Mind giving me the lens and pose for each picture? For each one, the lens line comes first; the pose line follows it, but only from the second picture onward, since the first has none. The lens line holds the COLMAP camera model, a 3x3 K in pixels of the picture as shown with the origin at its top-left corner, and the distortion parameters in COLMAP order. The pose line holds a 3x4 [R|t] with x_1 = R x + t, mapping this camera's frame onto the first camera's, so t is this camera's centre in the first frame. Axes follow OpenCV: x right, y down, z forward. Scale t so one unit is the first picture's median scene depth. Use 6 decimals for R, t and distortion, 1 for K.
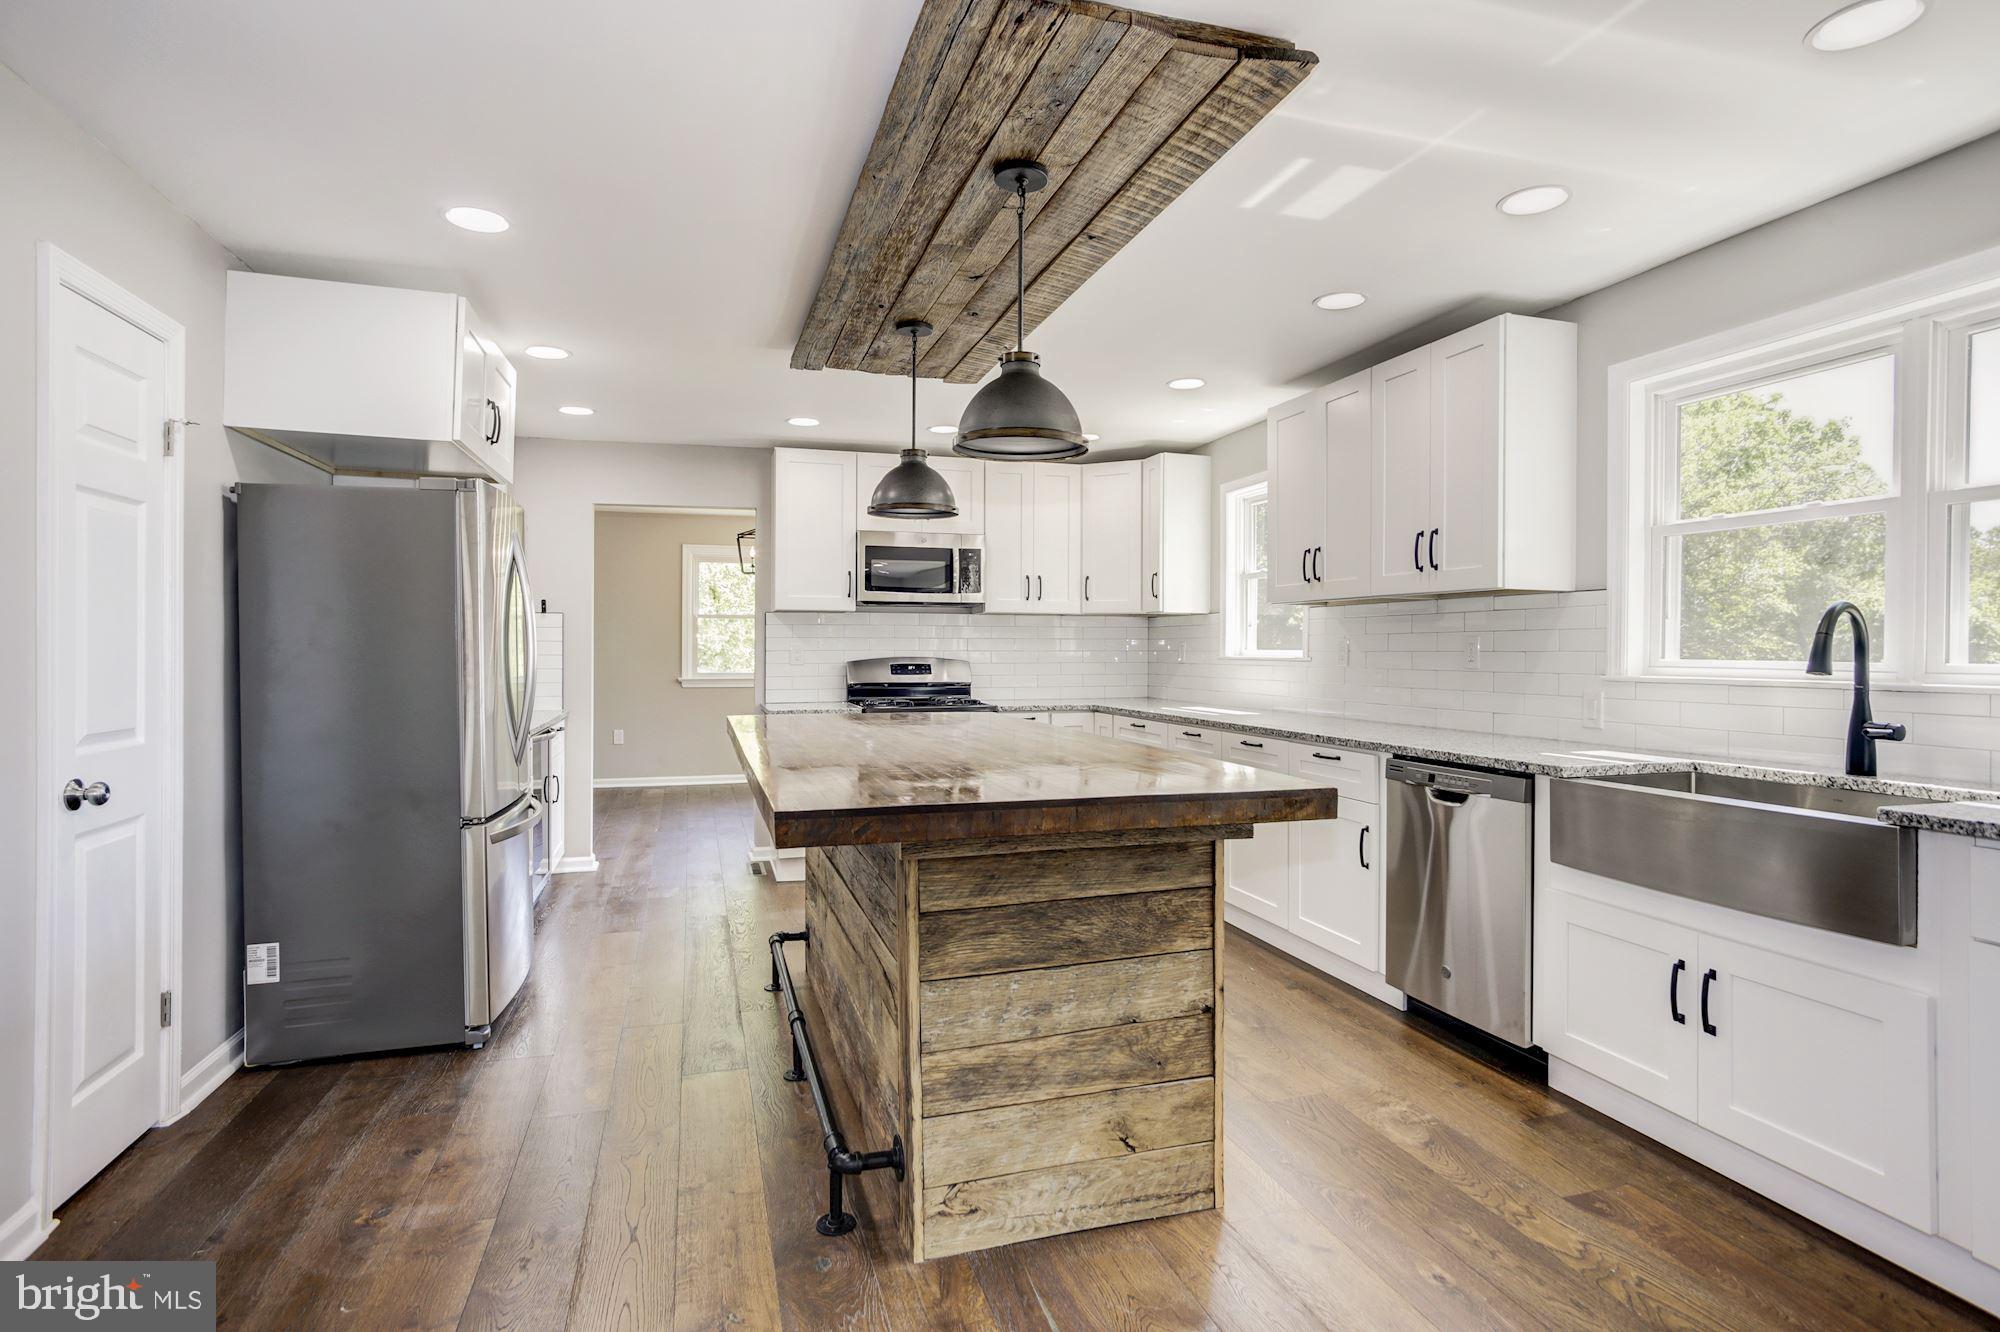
lens RADIAL K [[1029.7, 0, 1000.0], [0, 1029.7, 666.0], [0, 0, 1]] dist [-0.026793, 0.016665]
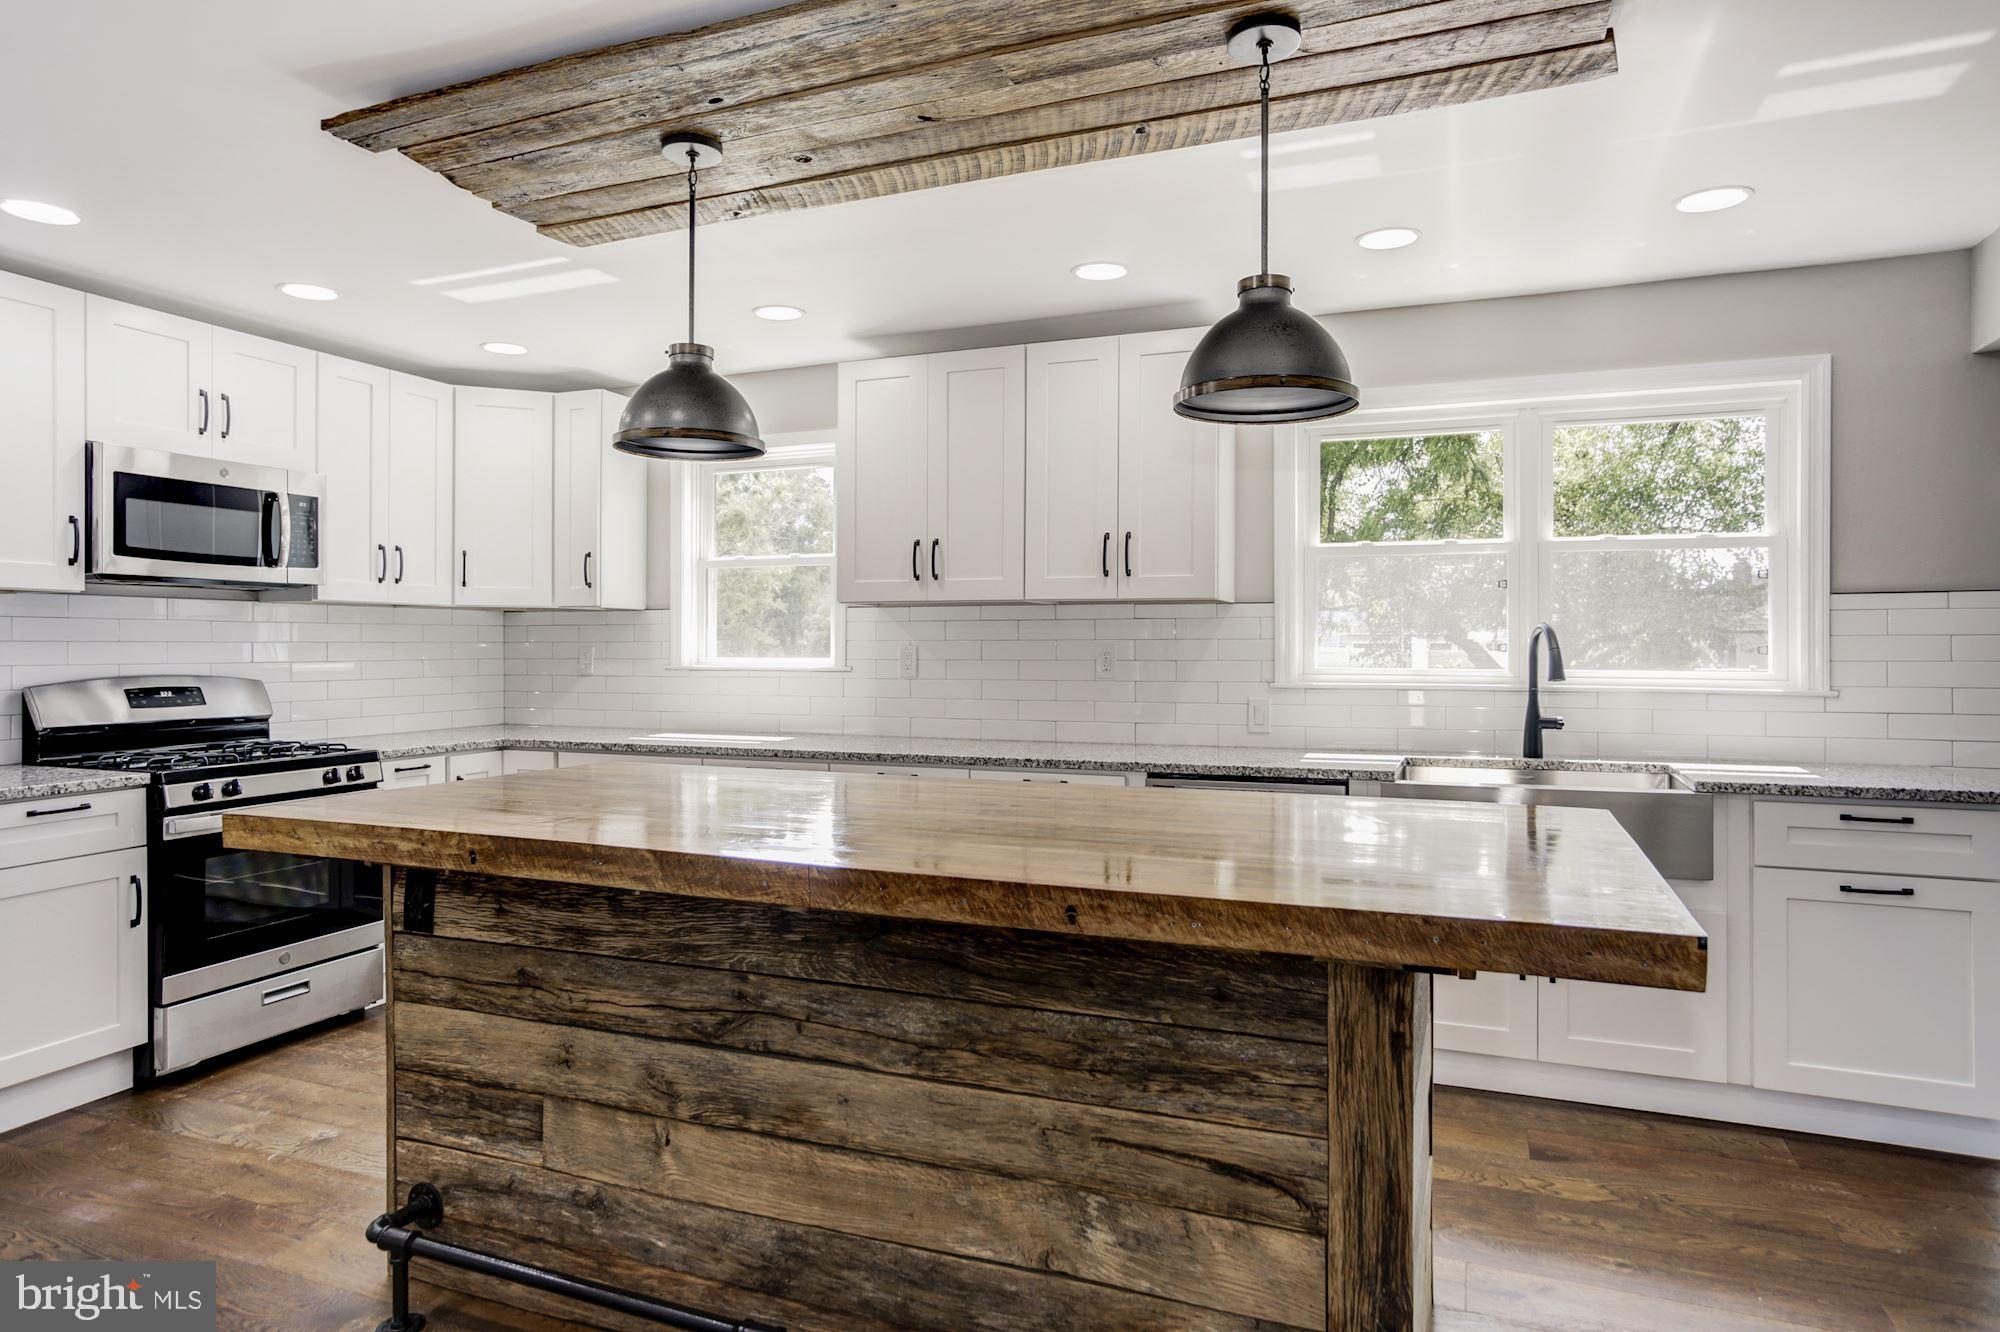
lens RADIAL K [[1189.2, 0, 1000.0], [0, 1189.2, 666.0], [0, 0, 1]] dist [-0.001048, 0.000373]
pose [[0.635285, -0.013068, 0.772168, -0.726612], [0.014049, 0.999887, 0.005364, -0.026114], [-0.772150, 0.007441, 0.635396, 0.563574]]
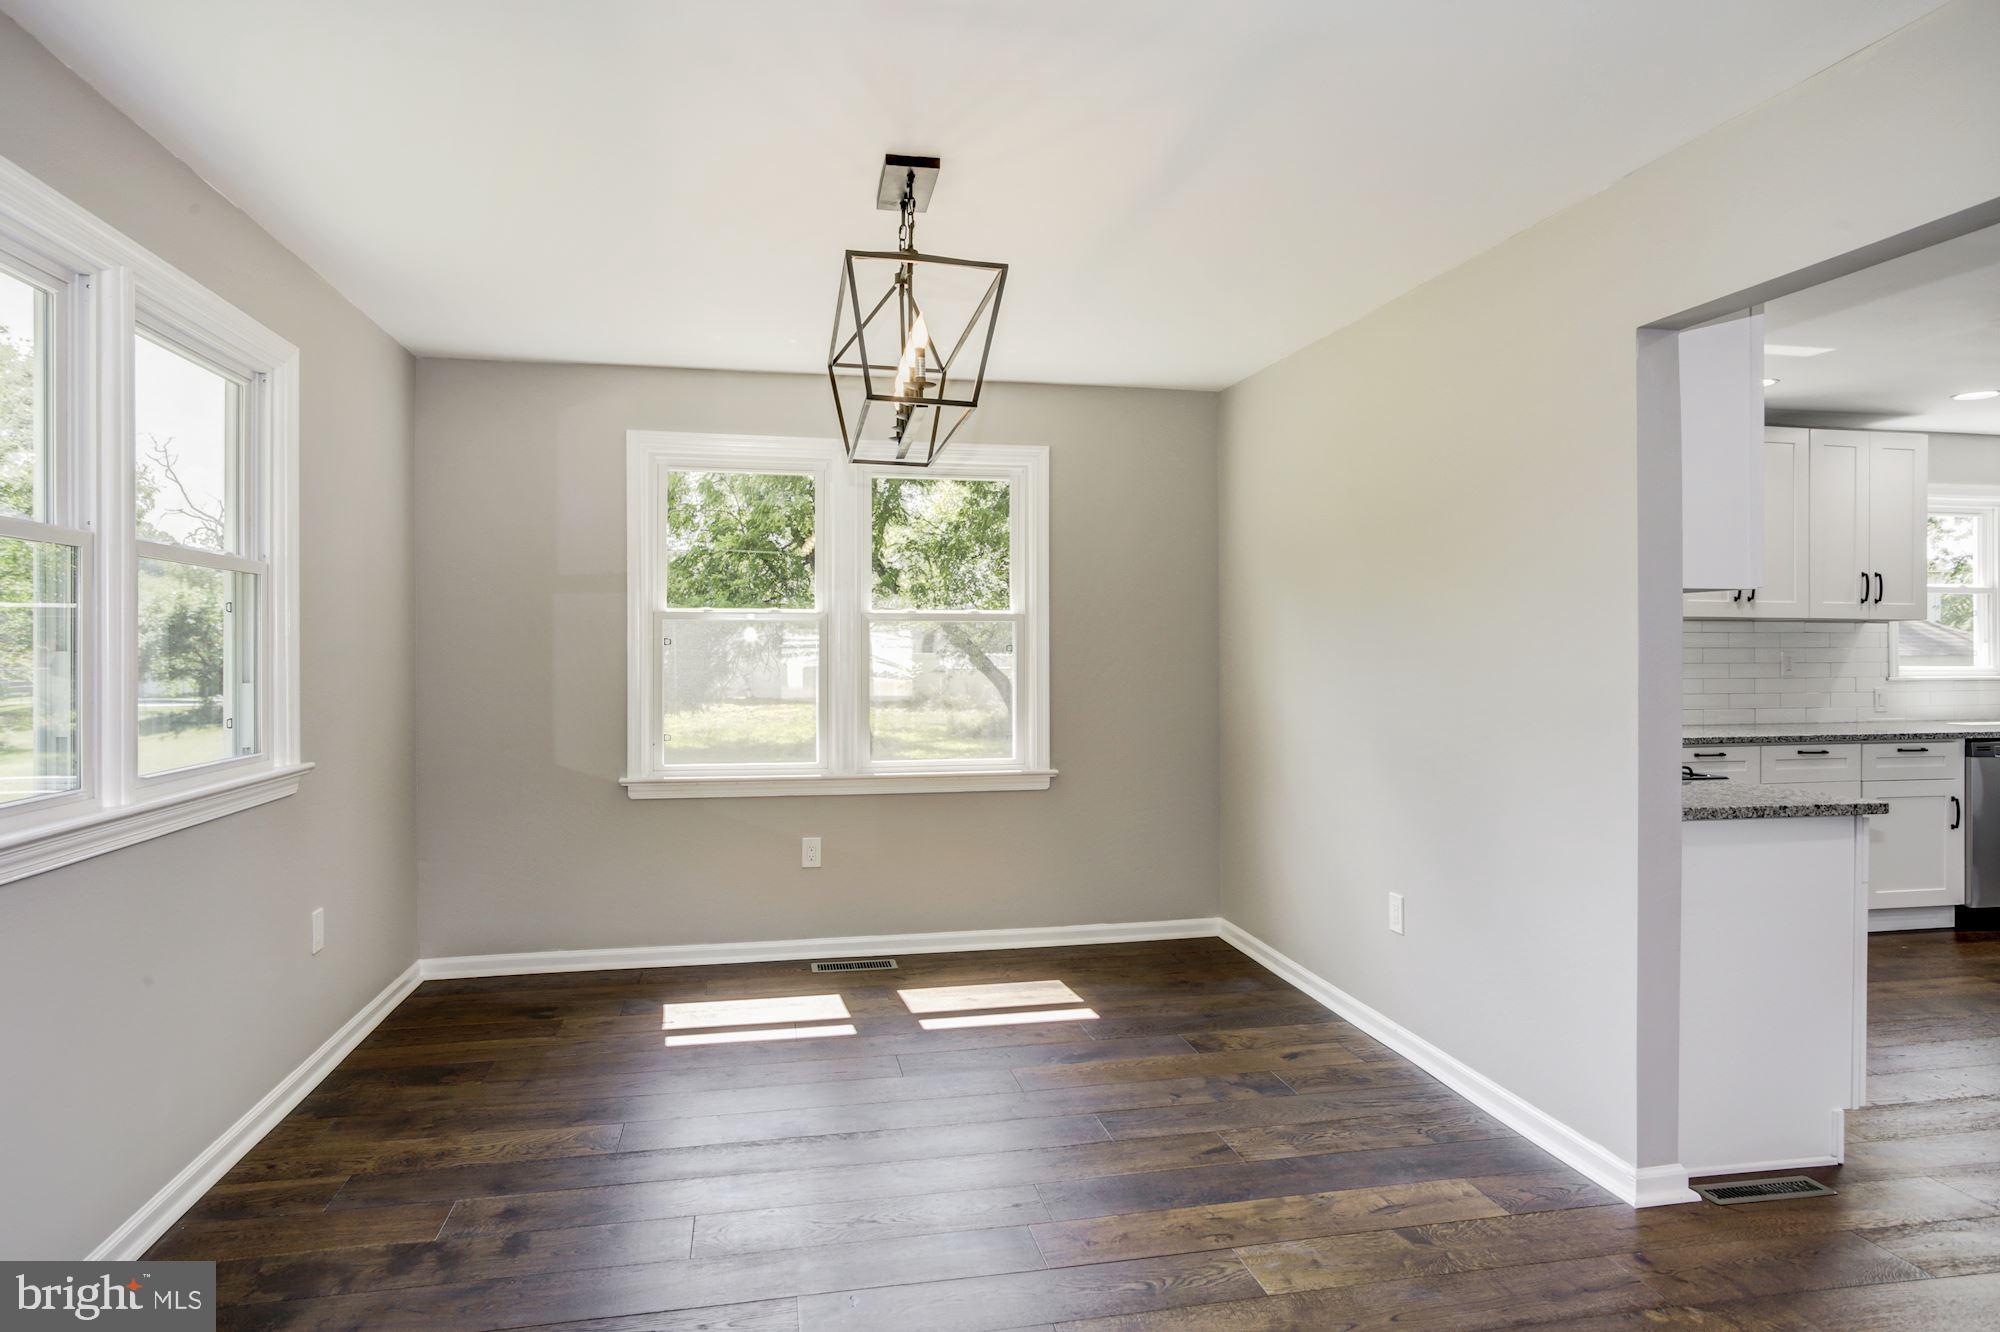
lens RADIAL K [[1107.2, 0, 1000.0], [0, 1107.2, 666.0], [0, 0, 1]] dist [0.000314, 0.000270]
pose [[0.102850, -0.023051, 0.994430, -1.675055], [0.015701, 0.999645, 0.021548, -0.089598], [-0.994573, 0.013397, 0.103176, 2.903352]]
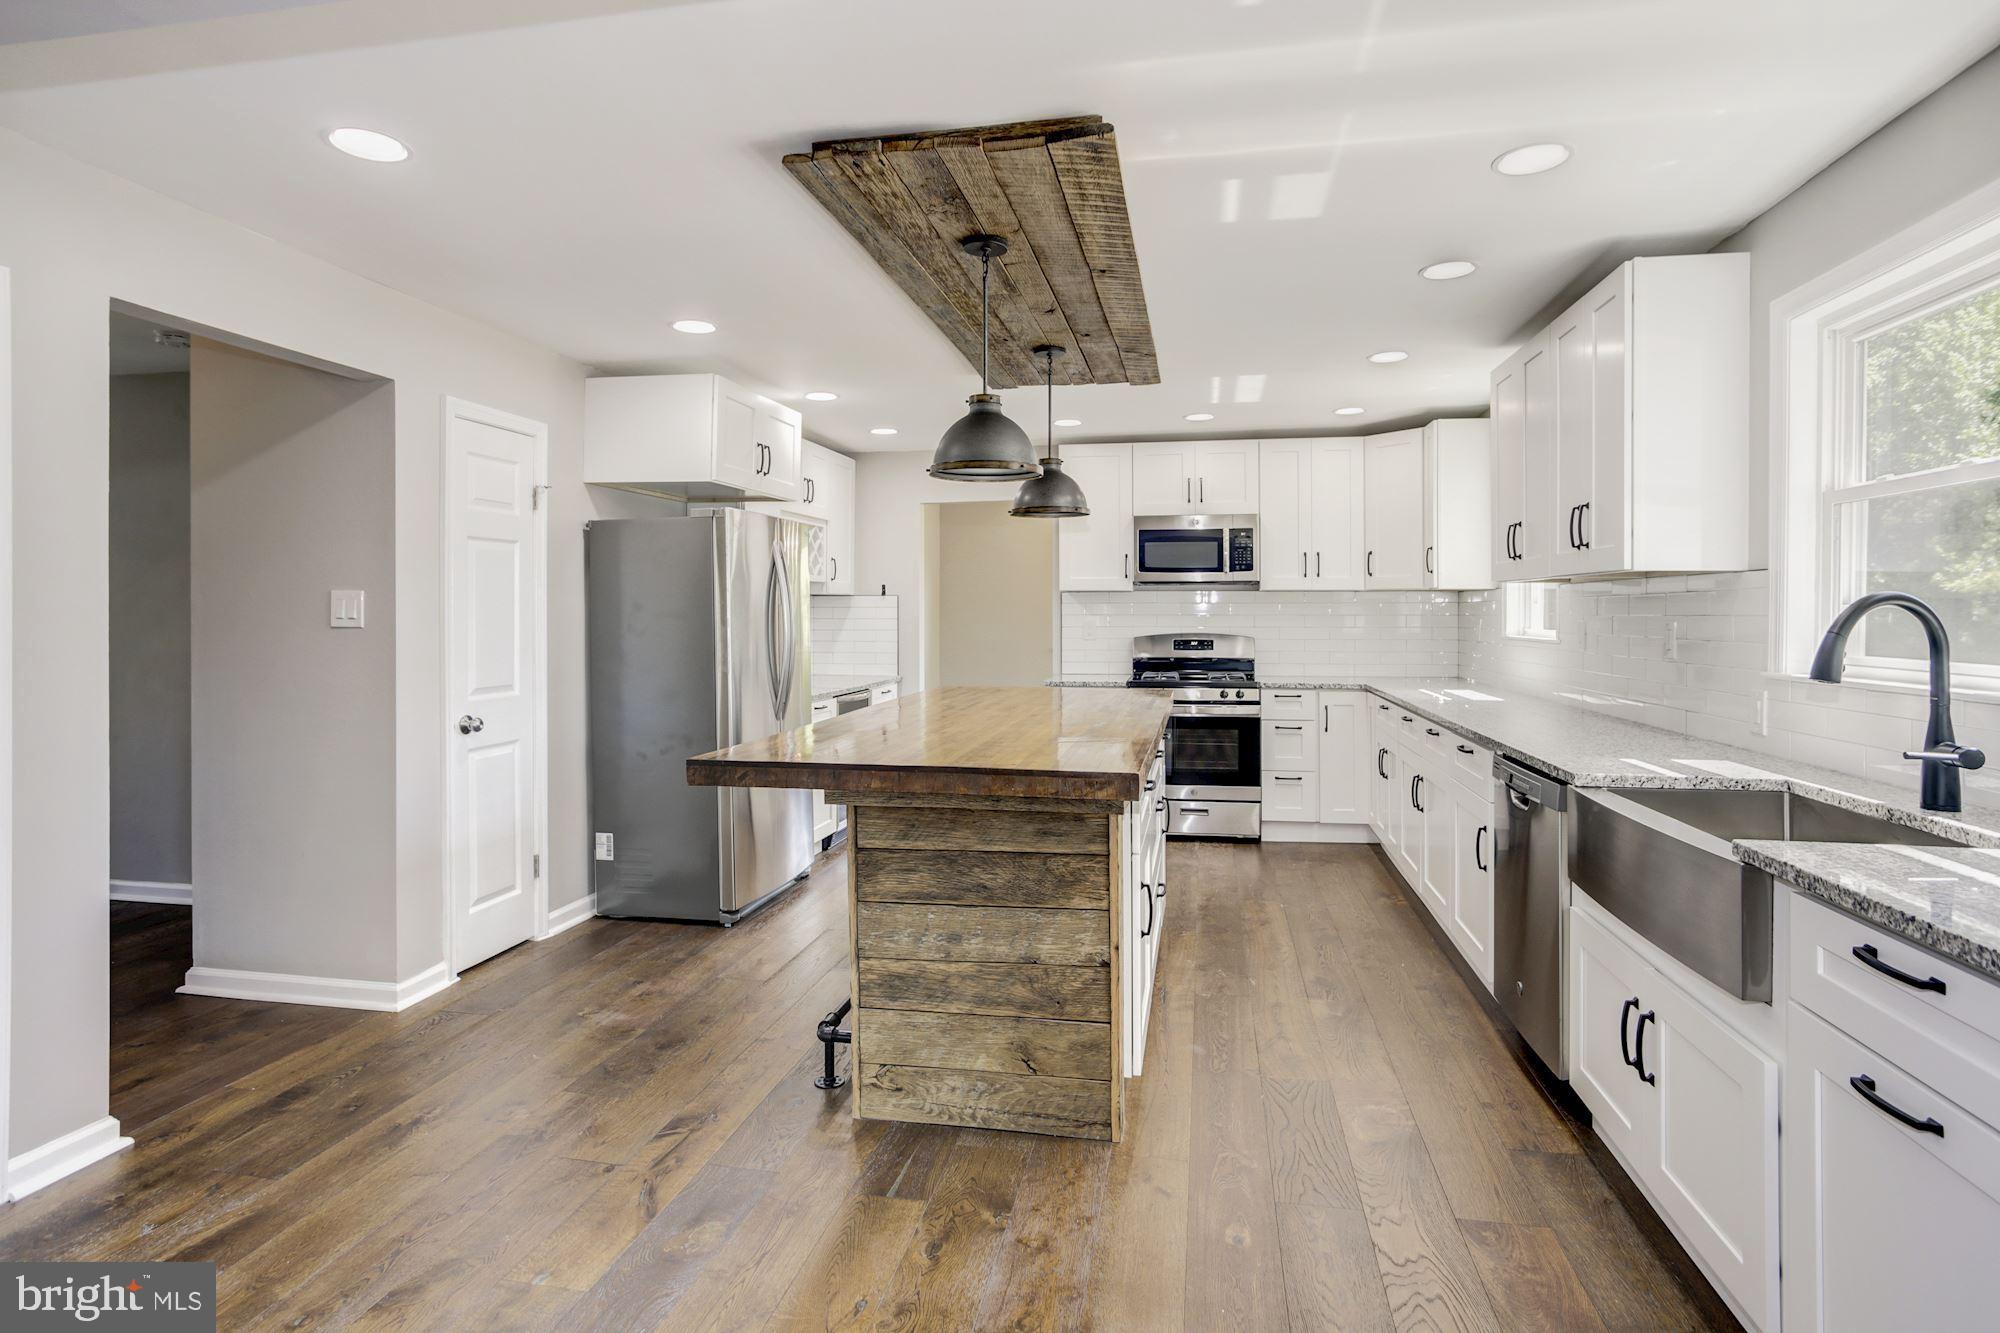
lens RADIAL K [[1034.0, 0, 992.8], [0, 1034.0, 631.9], [0, 0, 1]] dist [-0.021575, 0.000465]
pose [[0.880224, 0.005793, -0.474523, 0.564544], [-0.005070, 0.999983, 0.002803, -0.029415], [0.474531, -0.000061, 0.880239, -0.051312]]
